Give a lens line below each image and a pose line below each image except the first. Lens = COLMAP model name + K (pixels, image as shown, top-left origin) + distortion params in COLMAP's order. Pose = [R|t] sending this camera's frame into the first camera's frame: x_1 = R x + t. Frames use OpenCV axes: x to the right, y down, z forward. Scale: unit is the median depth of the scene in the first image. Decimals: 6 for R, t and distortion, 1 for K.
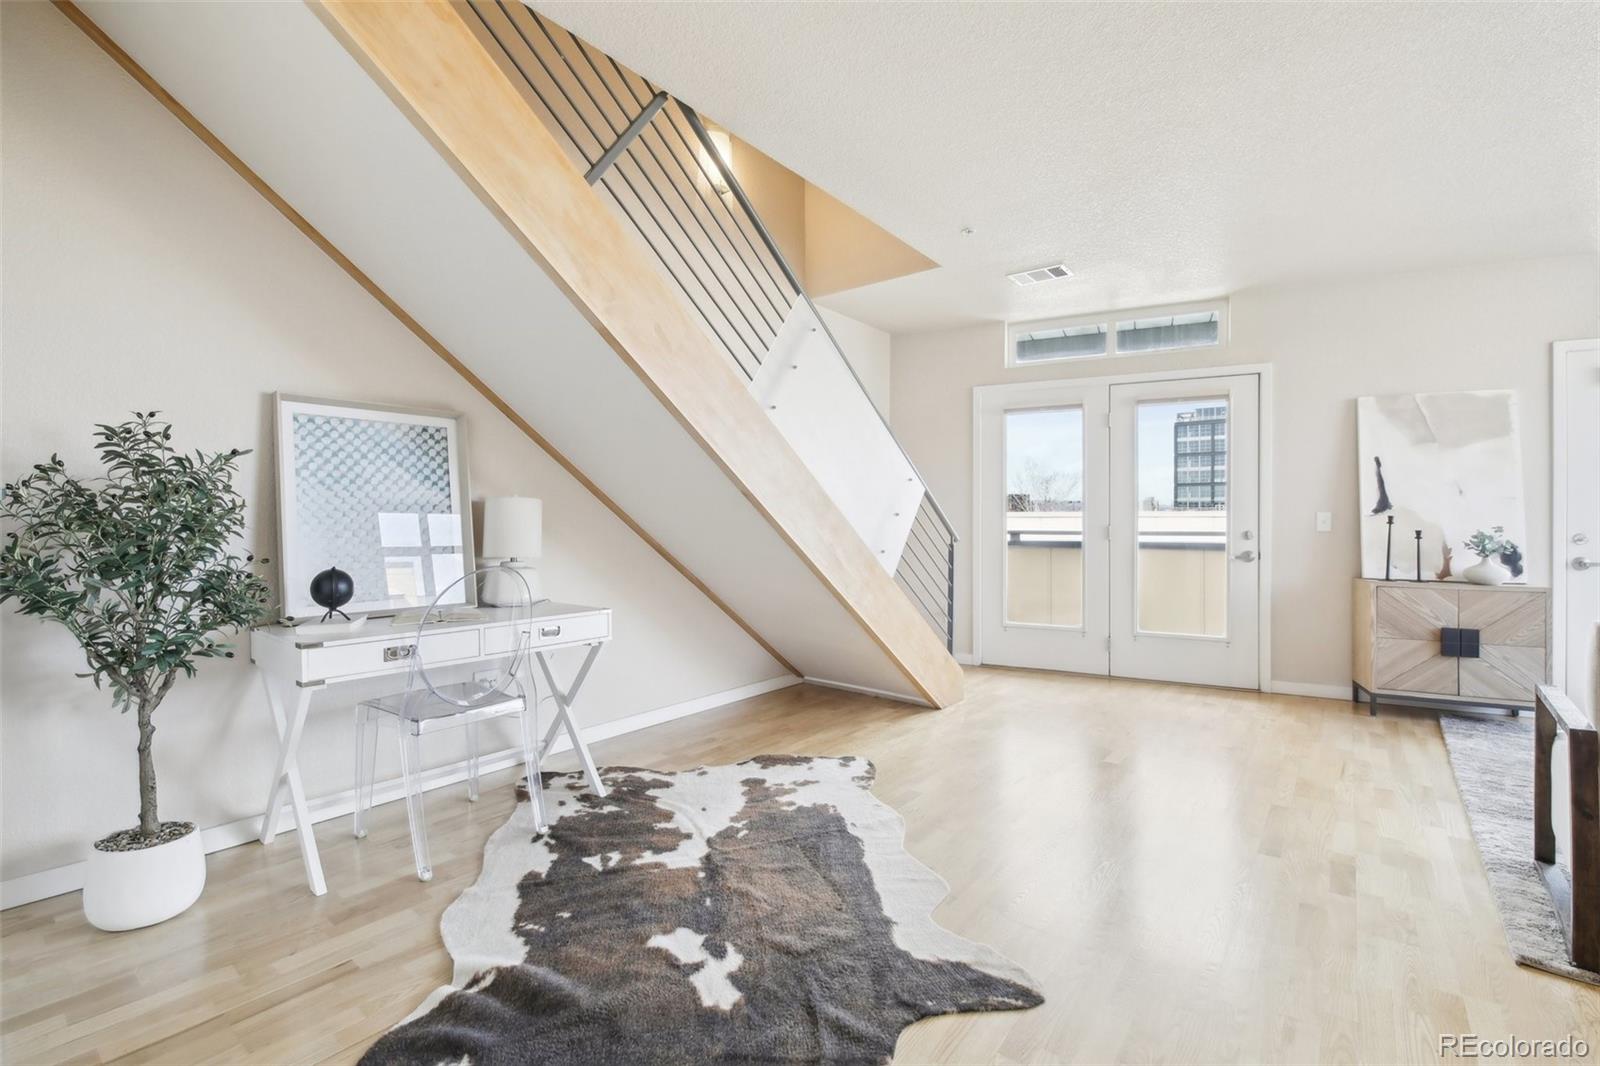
lens RADIAL K [[682.6, 0, 794.8], [0, 682.6, 518.9], [0, 0, 1]] dist [0.000150, -0.010727]
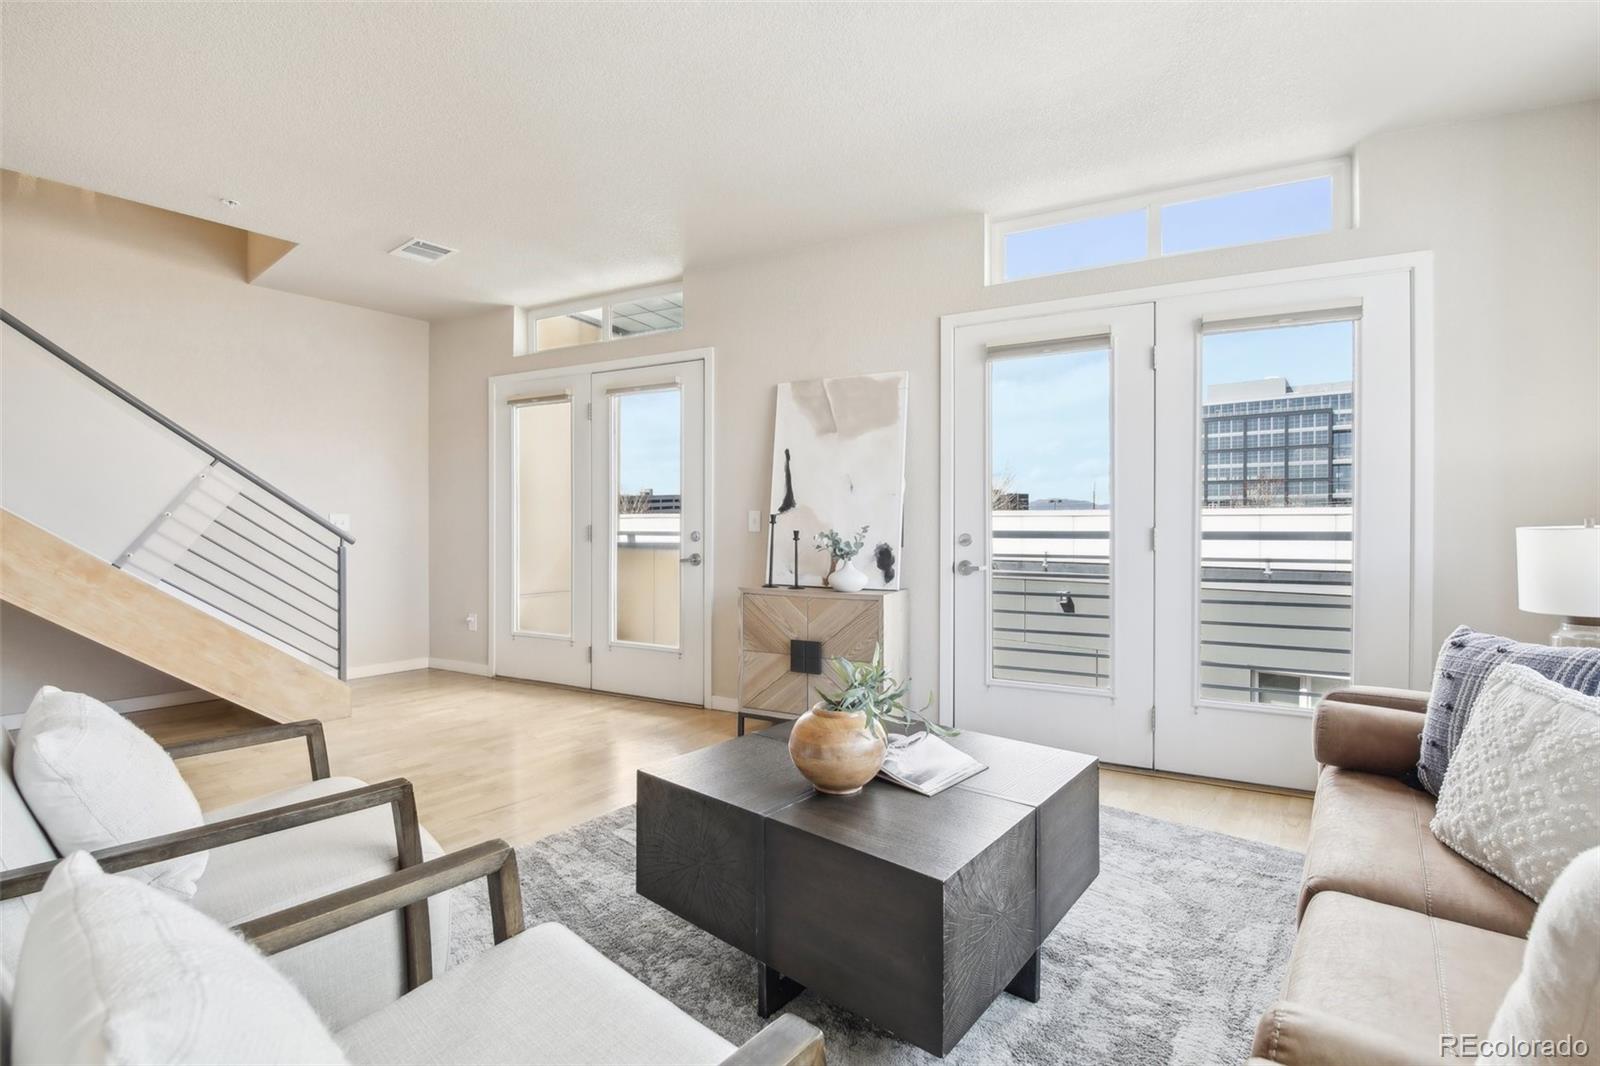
lens RADIAL K [[697.0, 0, 793.7], [0, 697.0, 516.3], [0, 0, 1]] dist [0.000330, -0.013745]
pose [[0.999924, -0.004956, -0.011266, 0.897674], [0.004915, 0.999981, -0.003594, 0.001368], [0.011284, 0.003538, 0.999930, 0.075680]]
